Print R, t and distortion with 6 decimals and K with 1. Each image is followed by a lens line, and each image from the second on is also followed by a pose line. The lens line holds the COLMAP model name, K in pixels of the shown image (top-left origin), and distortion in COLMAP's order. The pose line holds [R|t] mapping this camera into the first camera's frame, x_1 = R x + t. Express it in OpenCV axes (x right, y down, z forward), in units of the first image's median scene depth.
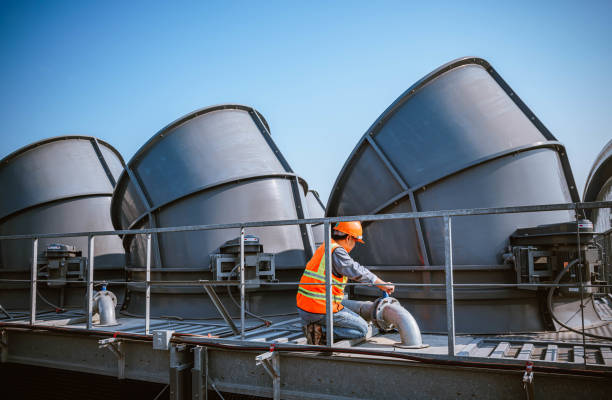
lens RADIAL K [[501.2, 0, 306.4], [0, 501.2, 198.9], [0, 0, 1]] dist [-0.033747, 0.020847]
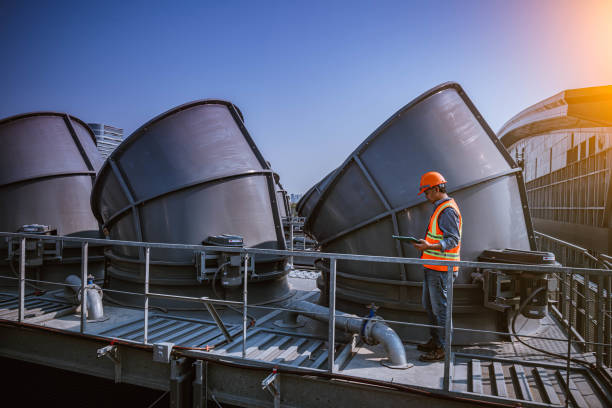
lens RADIAL K [[452.1, 0, 307.8], [0, 452.1, 206.8], [0, 0, 1]] dist [-0.037941, 0.032405]
pose [[0.992168, 0.039591, 0.118469, -0.072353], [-0.050407, 0.994688, 0.089744, -0.081013], [-0.114287, -0.095013, 0.988894, 0.038133]]
